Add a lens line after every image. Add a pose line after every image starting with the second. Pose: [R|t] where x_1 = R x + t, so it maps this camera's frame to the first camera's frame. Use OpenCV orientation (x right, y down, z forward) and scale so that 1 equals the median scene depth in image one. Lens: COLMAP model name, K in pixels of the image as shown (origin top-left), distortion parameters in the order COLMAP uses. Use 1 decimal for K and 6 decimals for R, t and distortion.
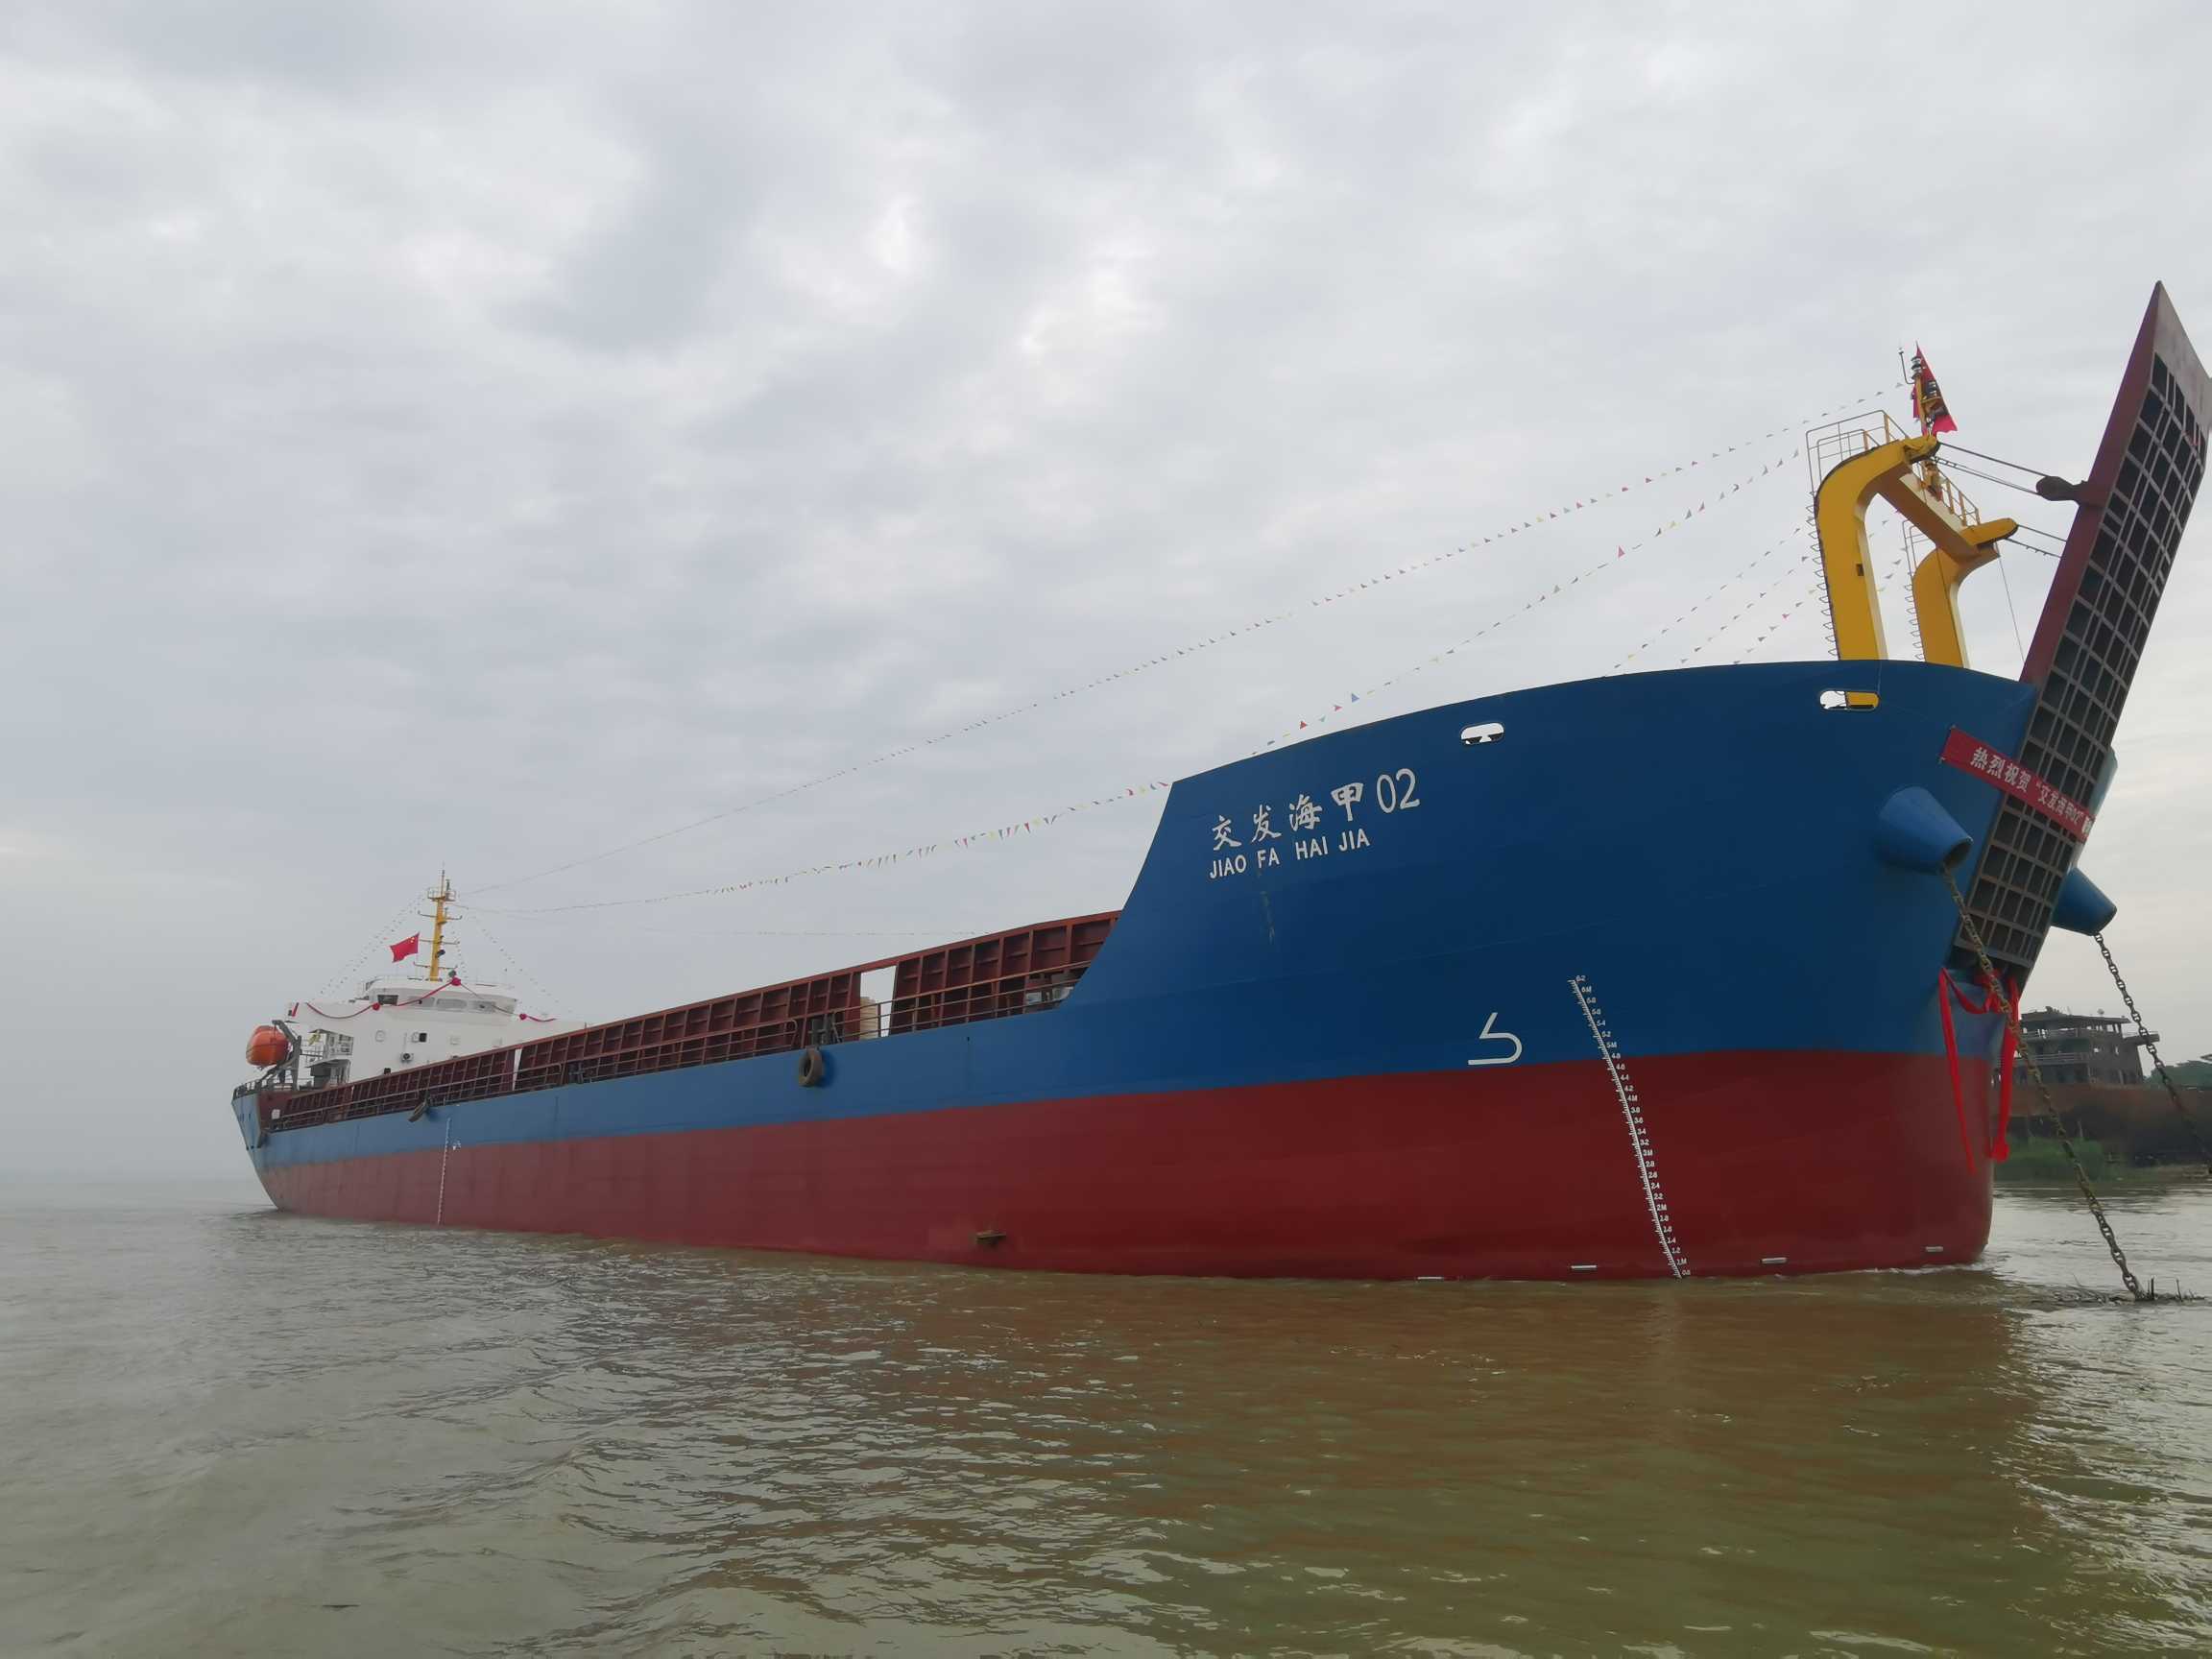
lens RADIAL K [[1367.5, 0, 1075.9], [0, 1367.5, 822.3], [0, 0, 1]] dist [-0.067754, 0.063719]
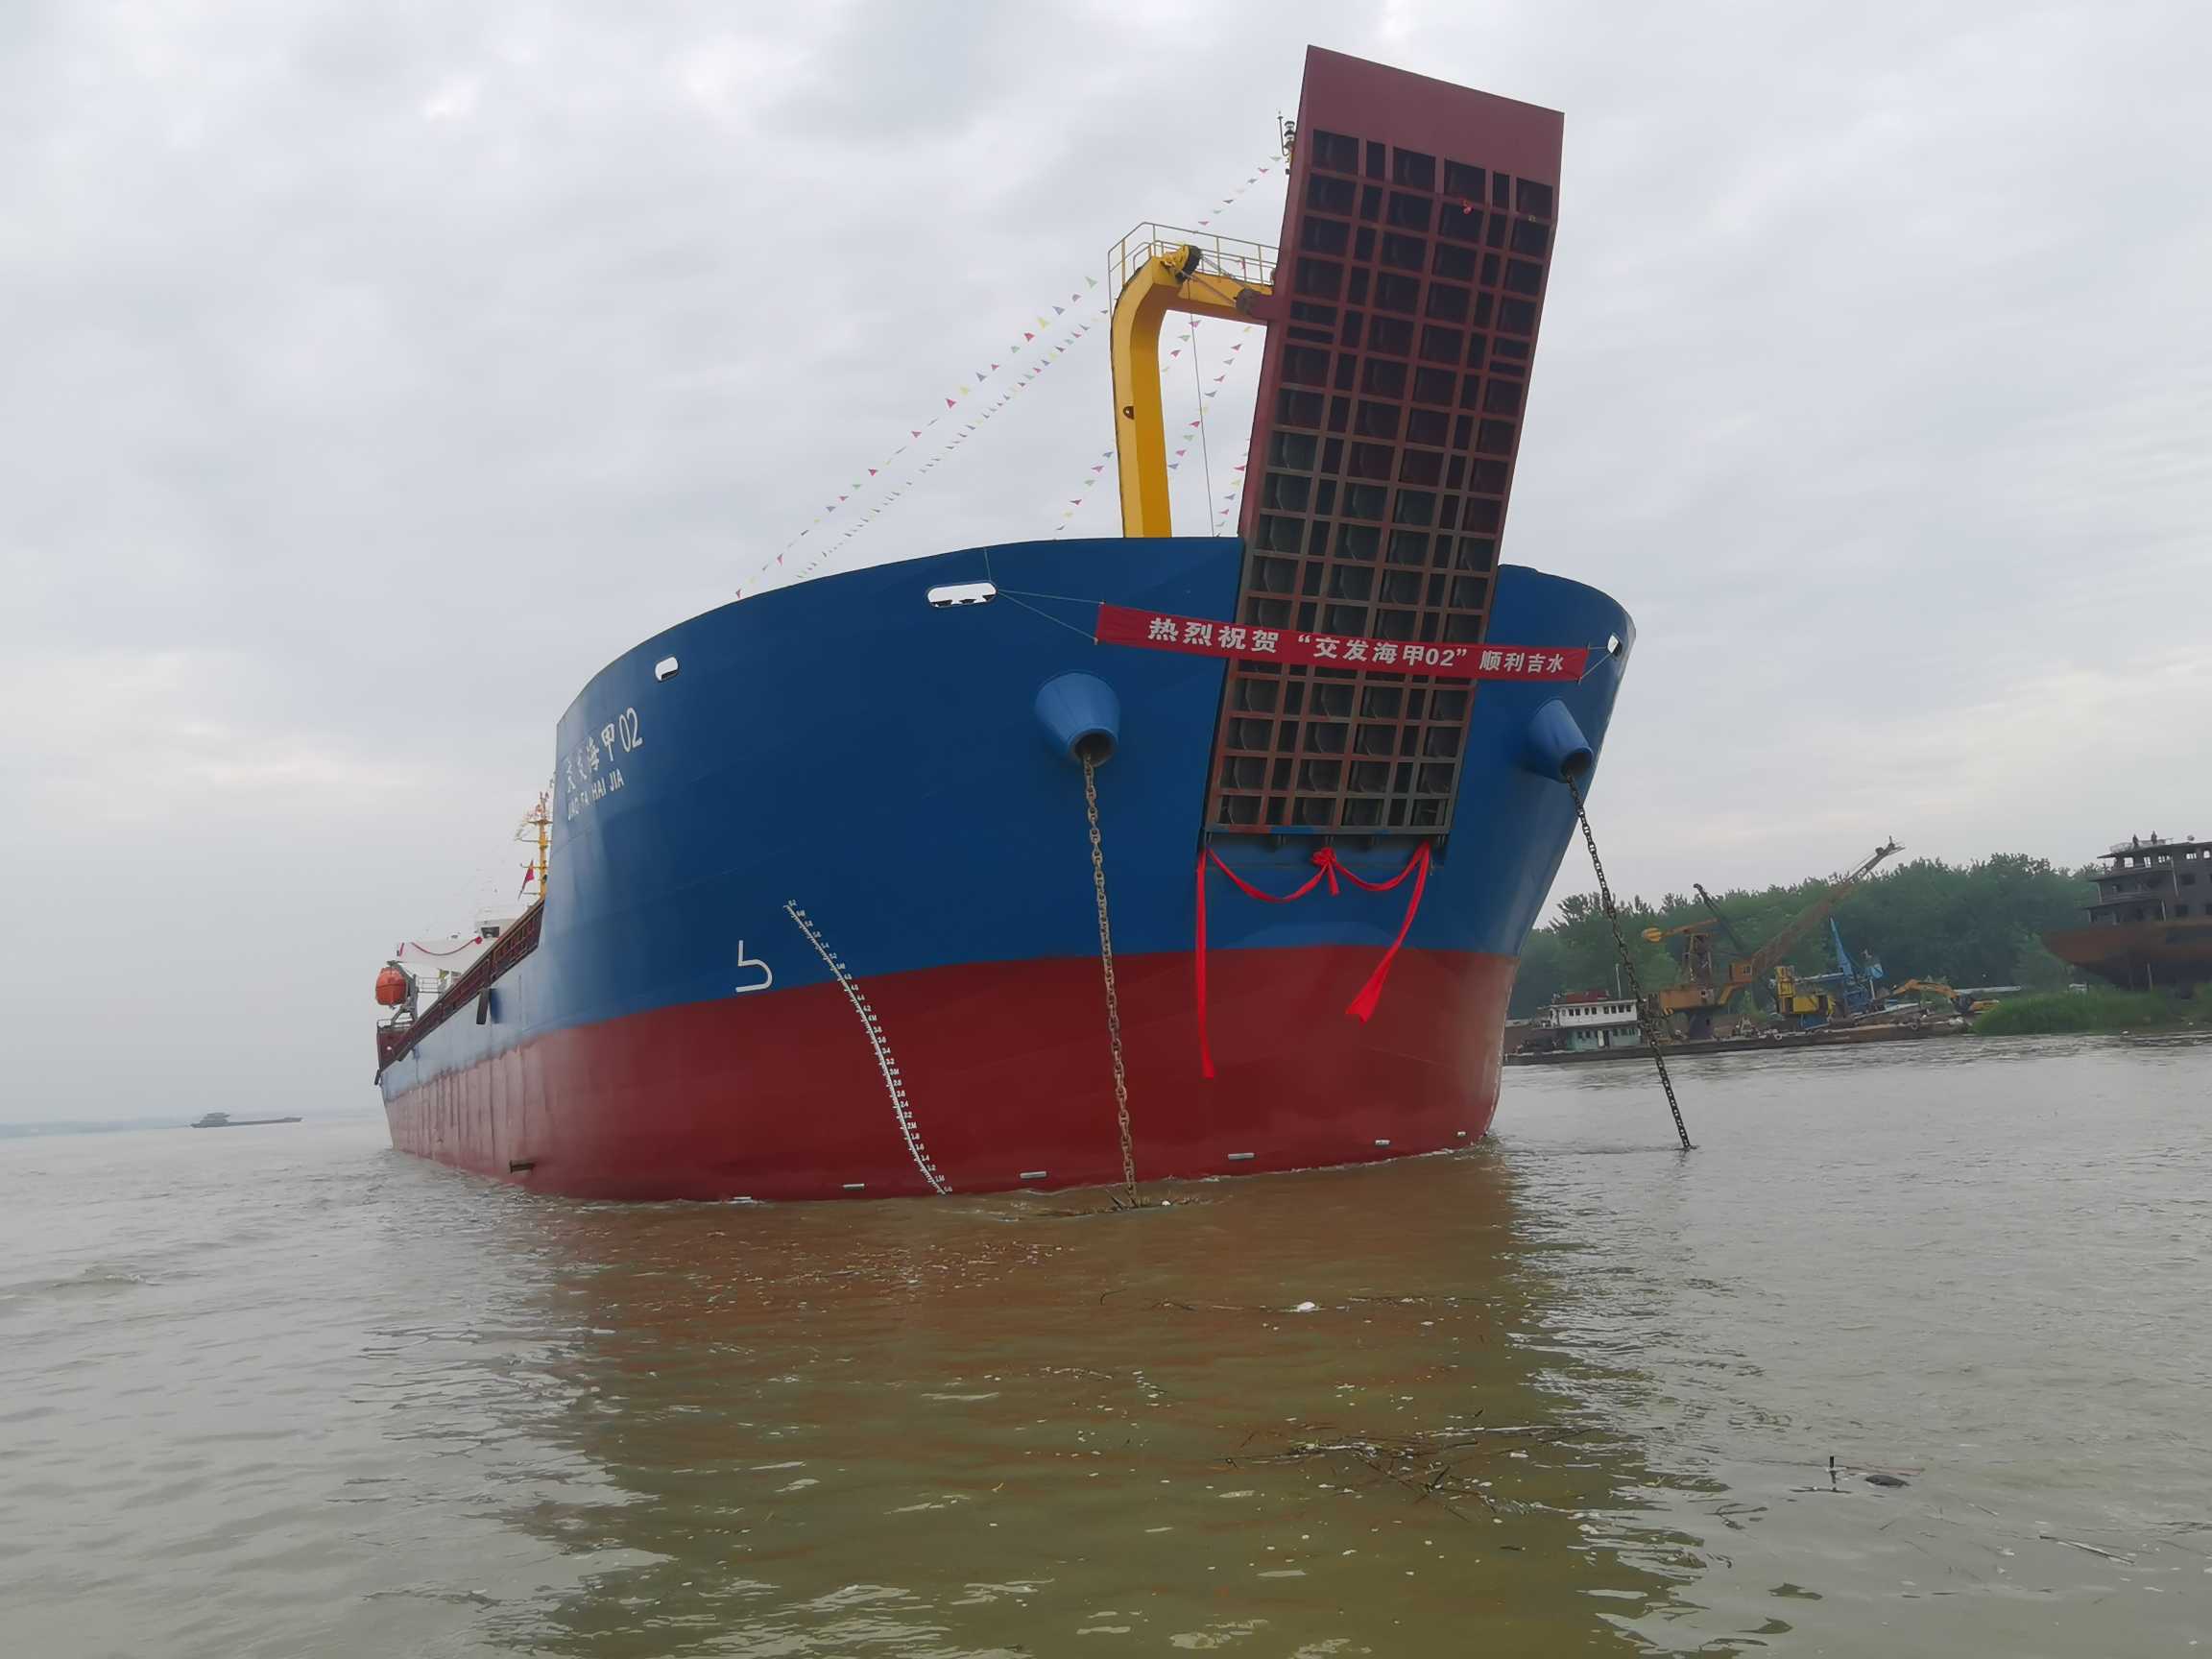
lens RADIAL K [[1600.8, 0, 1070.9], [0, 1600.8, 840.9], [0, 0, 1]] dist [-0.040308, 0.034146]
pose [[0.961854, -0.089431, -0.258531, 0.777635], [0.119977, 0.987223, 0.104868, -0.024456], [0.245849, -0.131885, 0.960294, -0.055276]]
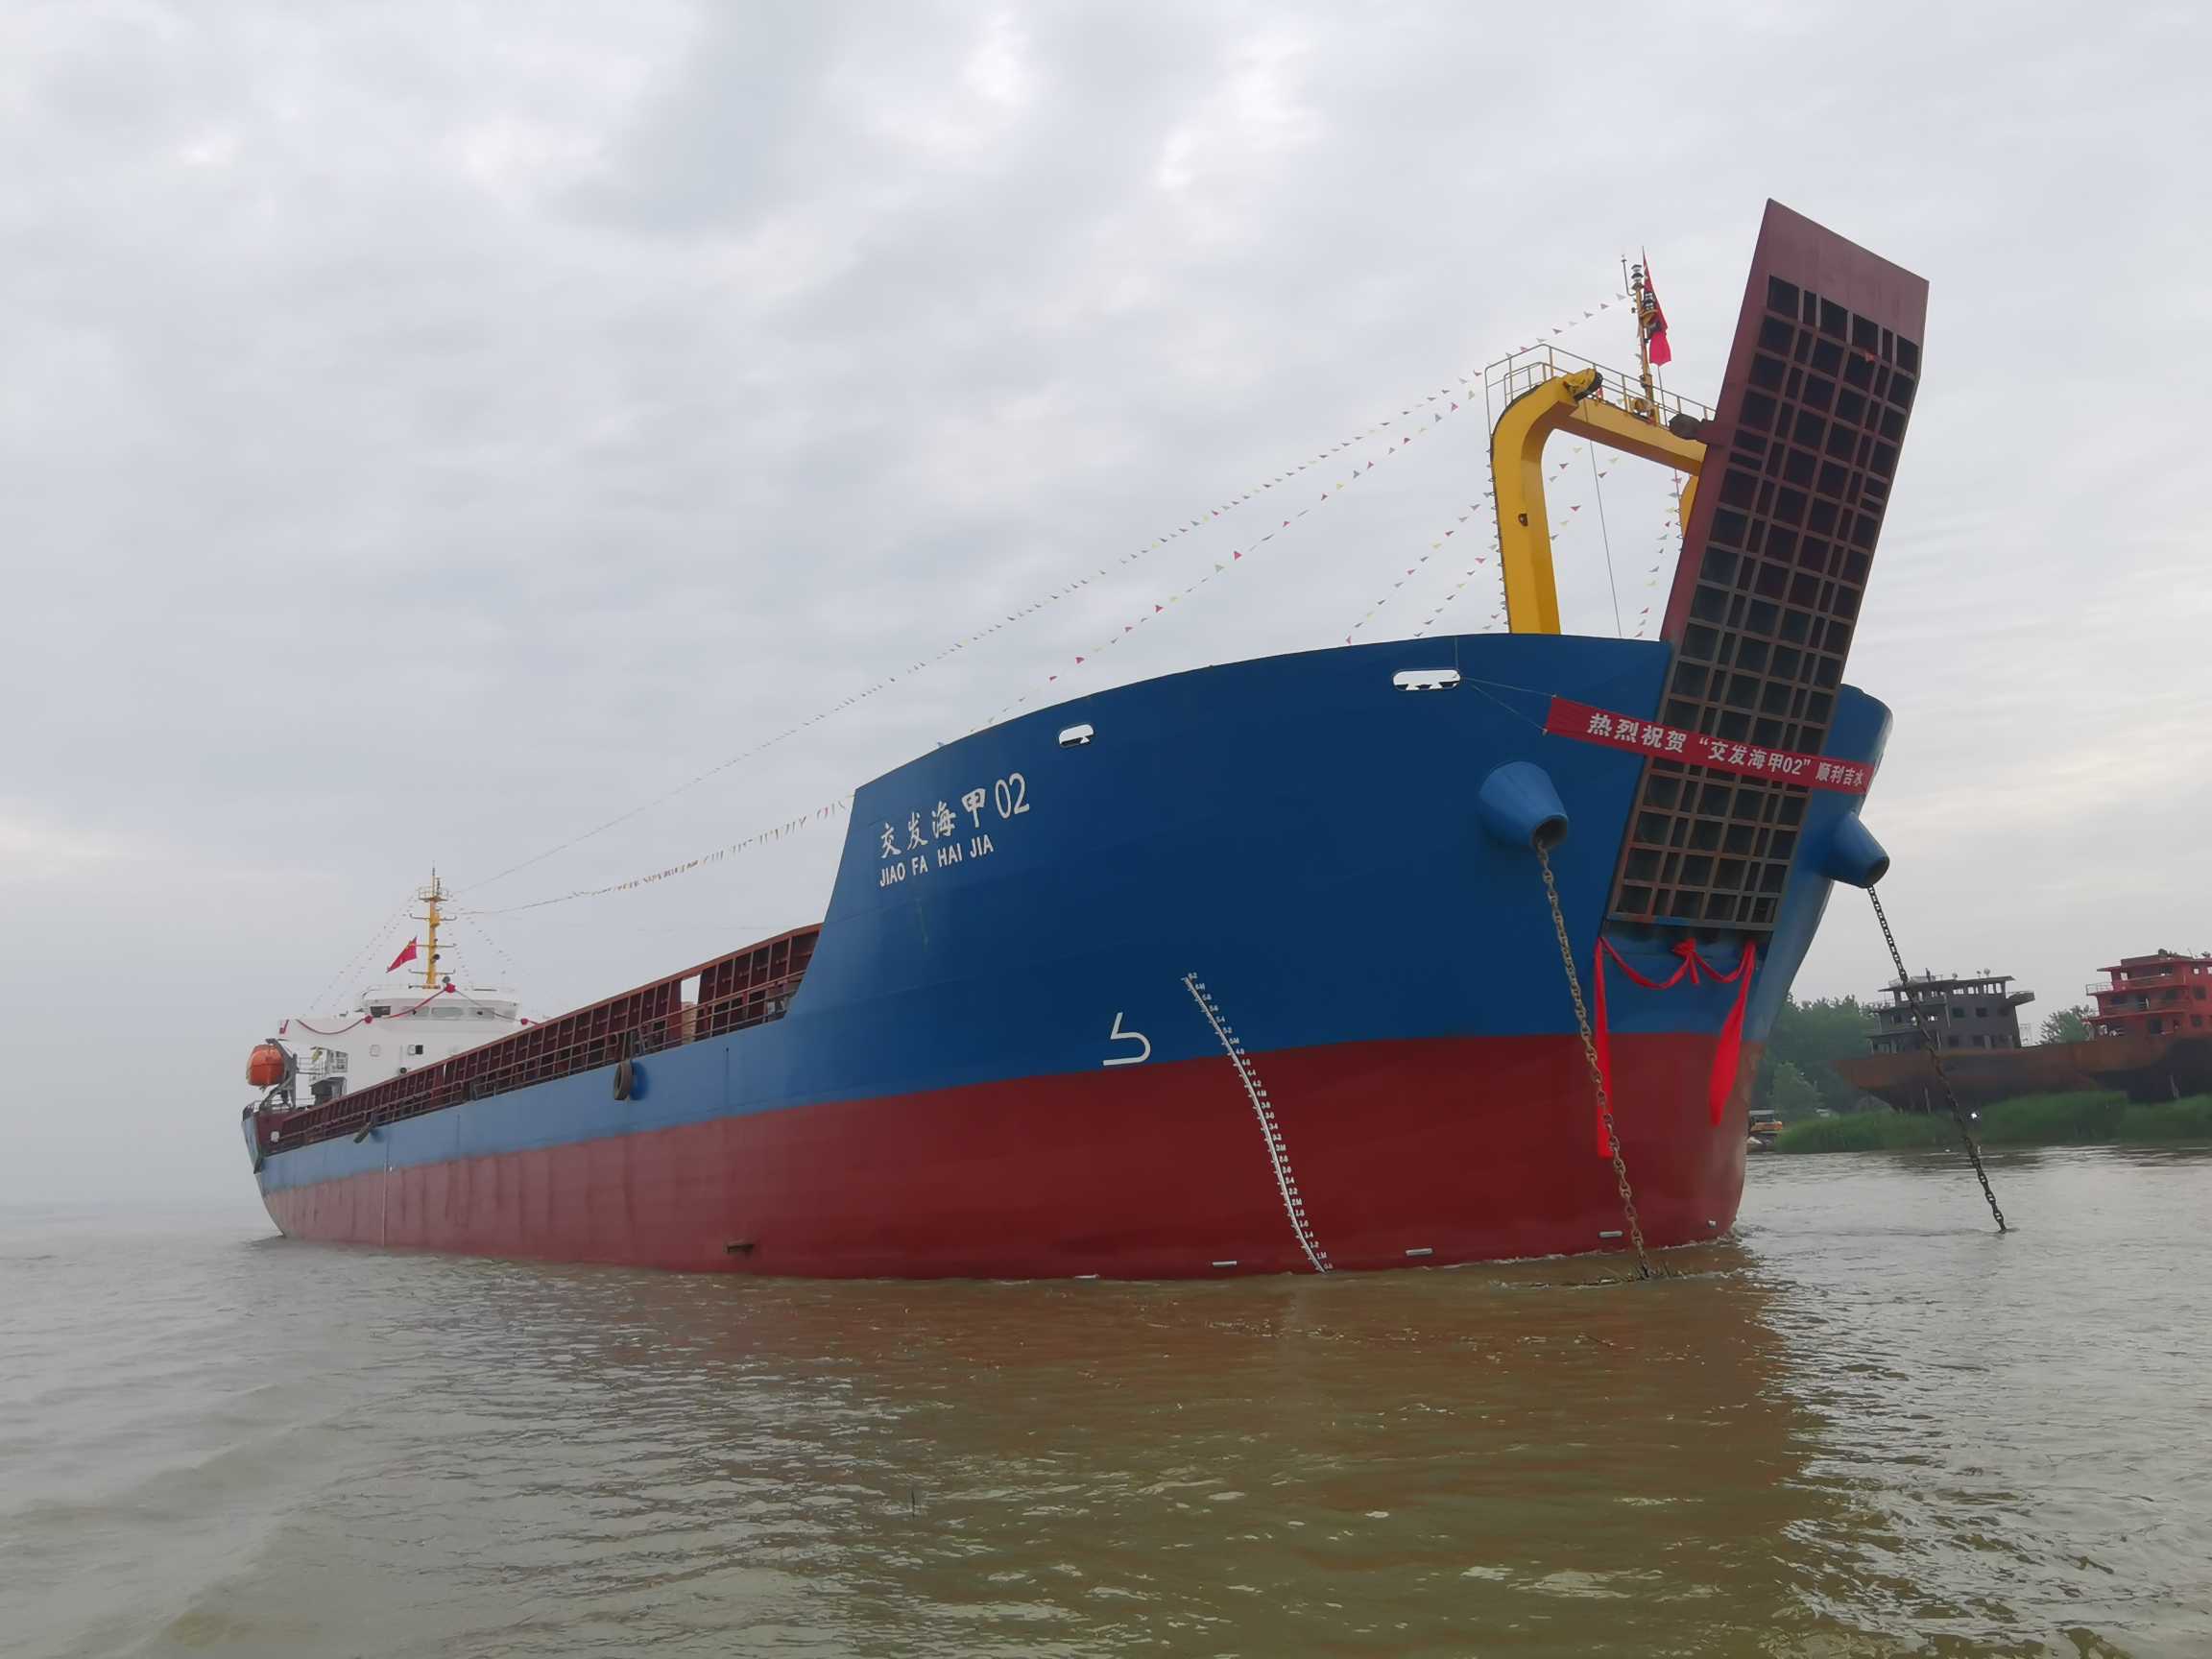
lens RADIAL K [[1600.8, 0, 1070.9], [0, 1600.8, 840.9], [0, 0, 1]] dist [-0.040308, 0.034146]
pose [[0.991220, -0.061571, -0.117013, 0.380607], [0.068069, 0.996305, 0.052368, -0.044670], [0.113357, -0.059873, 0.991749, -0.143463]]
